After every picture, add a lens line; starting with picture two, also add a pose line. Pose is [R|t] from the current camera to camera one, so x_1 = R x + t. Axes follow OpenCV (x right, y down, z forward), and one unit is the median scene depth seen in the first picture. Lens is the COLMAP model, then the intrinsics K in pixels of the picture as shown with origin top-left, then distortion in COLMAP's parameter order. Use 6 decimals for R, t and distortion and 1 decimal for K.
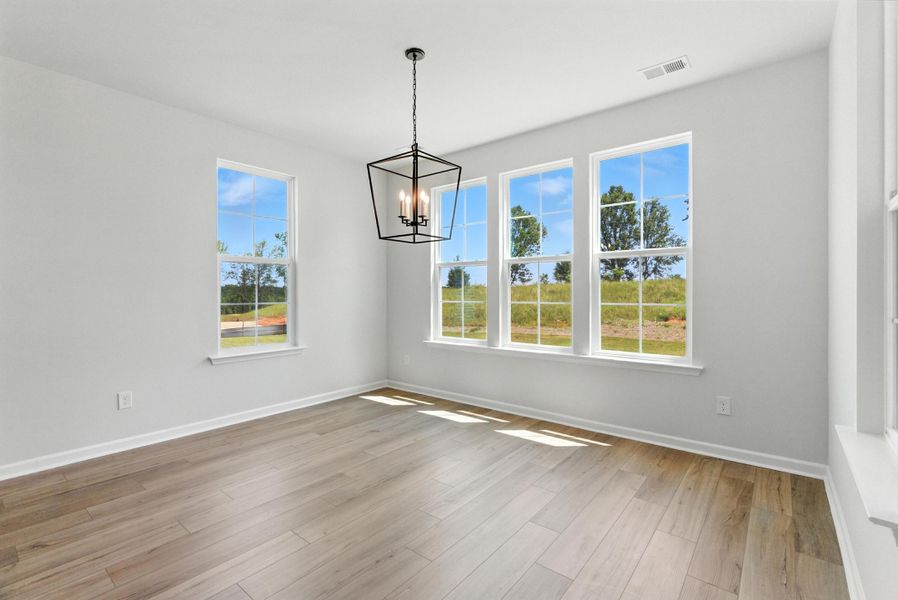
lens RADIAL K [[409.4, 0, 454.8], [0, 409.4, 299.1], [0, 0, 1]] dist [-0.000493, 0.000769]
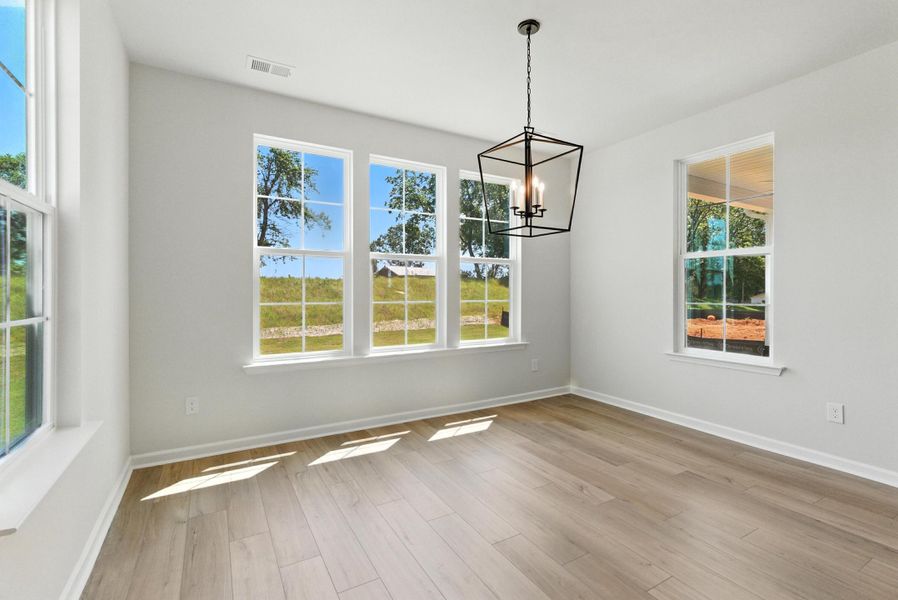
lens RADIAL K [[409.4, 0, 452.9], [0, 409.4, 292.3], [0, 0, 1]] dist [-0.000493, 0.000769]
pose [[0.360234, -0.000490, 0.932862, -0.681555], [0.016691, 0.999843, -0.005921, -0.006338], [-0.932713, 0.017703, 0.360186, 0.560536]]
